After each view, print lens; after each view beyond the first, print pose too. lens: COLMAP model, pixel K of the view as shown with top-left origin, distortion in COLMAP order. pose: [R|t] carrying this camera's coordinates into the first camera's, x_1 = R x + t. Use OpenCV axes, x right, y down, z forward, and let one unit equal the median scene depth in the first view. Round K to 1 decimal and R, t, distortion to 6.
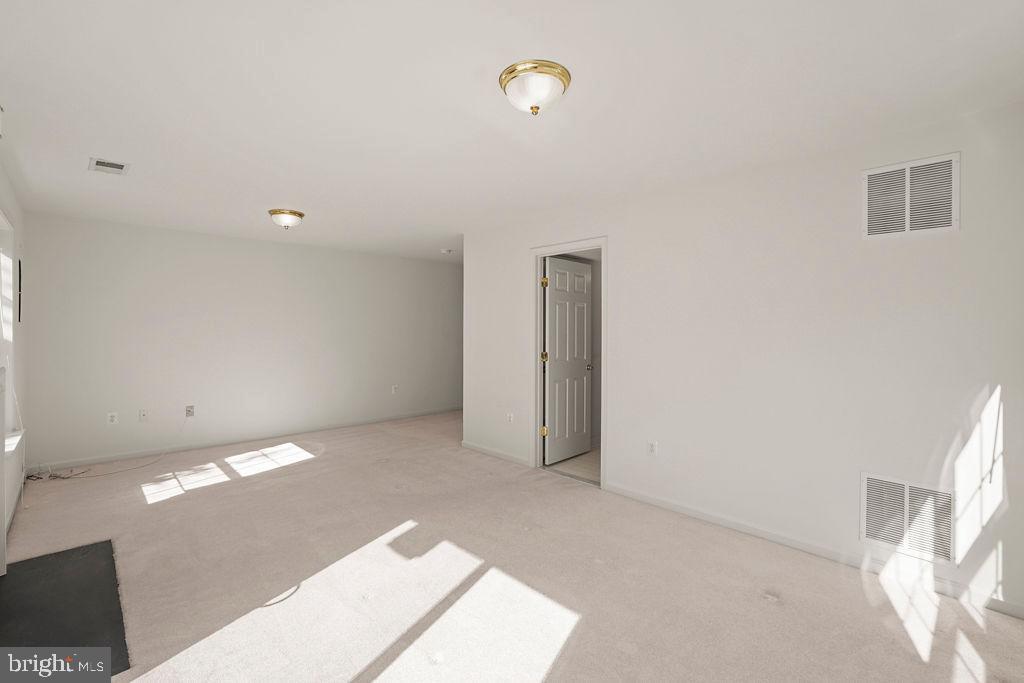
lens RADIAL K [[455.5, 0, 510.9], [0, 455.5, 353.6], [0, 0, 1]] dist [-0.000805, -0.000062]
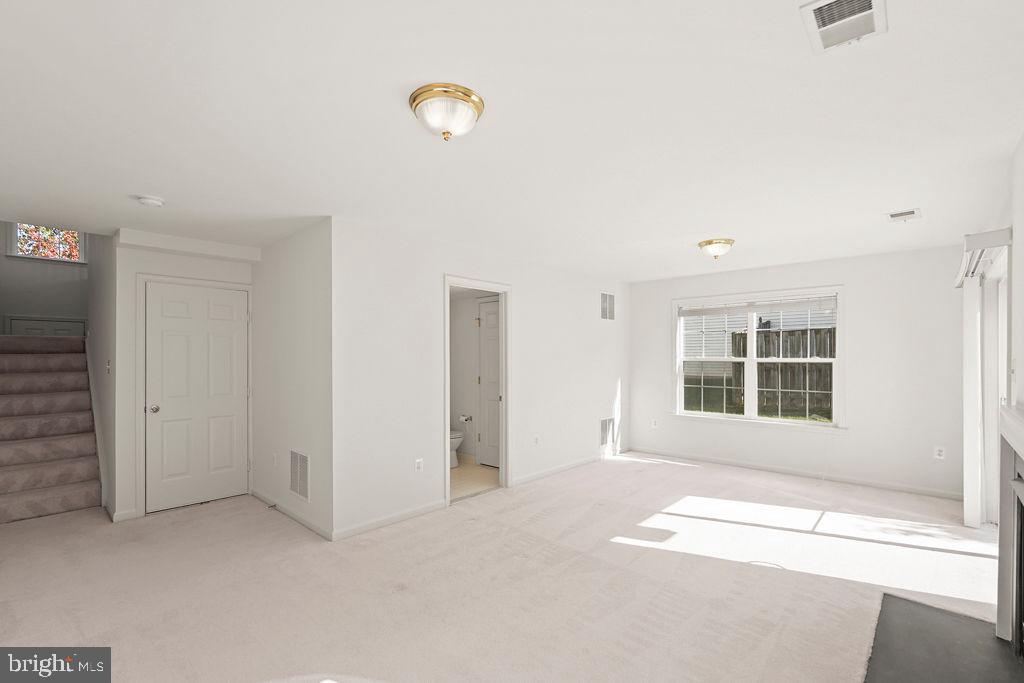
lens RADIAL K [[459.8, 0, 518.2], [0, 459.8, 361.3], [0, 0, 1]] dist [-0.000763, 0.001469]
pose [[-0.065808, -0.006894, 0.997808, -1.617382], [0.060294, 0.998121, 0.010873, -0.086767], [-0.996009, 0.060878, -0.065269, 1.614255]]
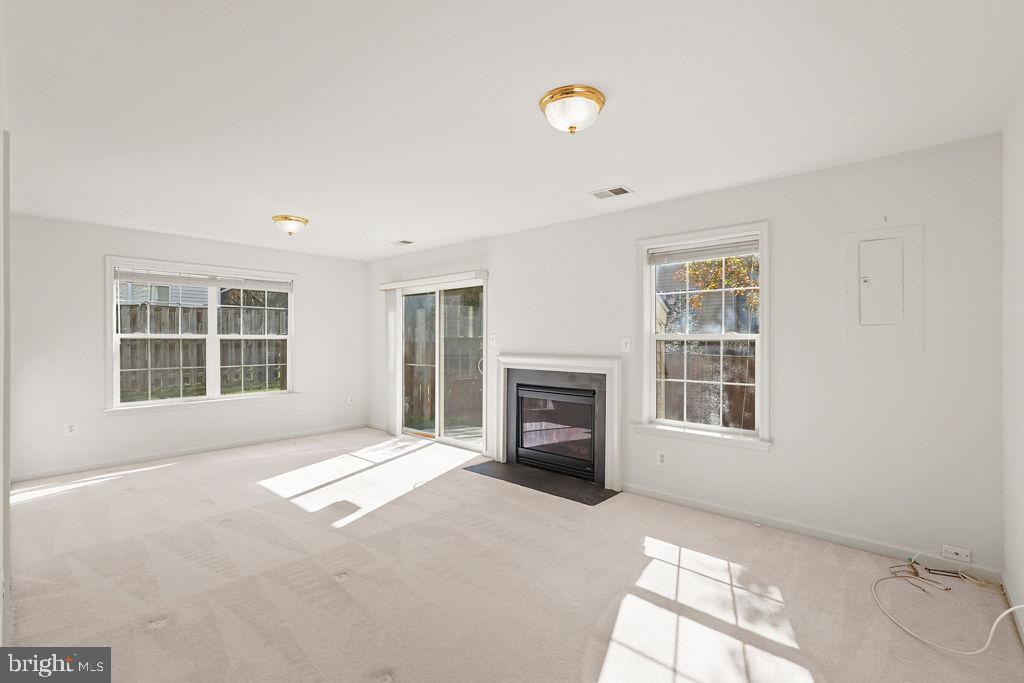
lens RADIAL K [[466.2, 0, 507.4], [0, 466.2, 336.9], [0, 0, 1]] dist [-0.000667, 0.000114]
pose [[-0.997156, -0.003024, -0.075299, -0.654099], [-0.007560, 0.998168, 0.060034, -0.138380], [0.074979, 0.060432, -0.995352, 2.586961]]
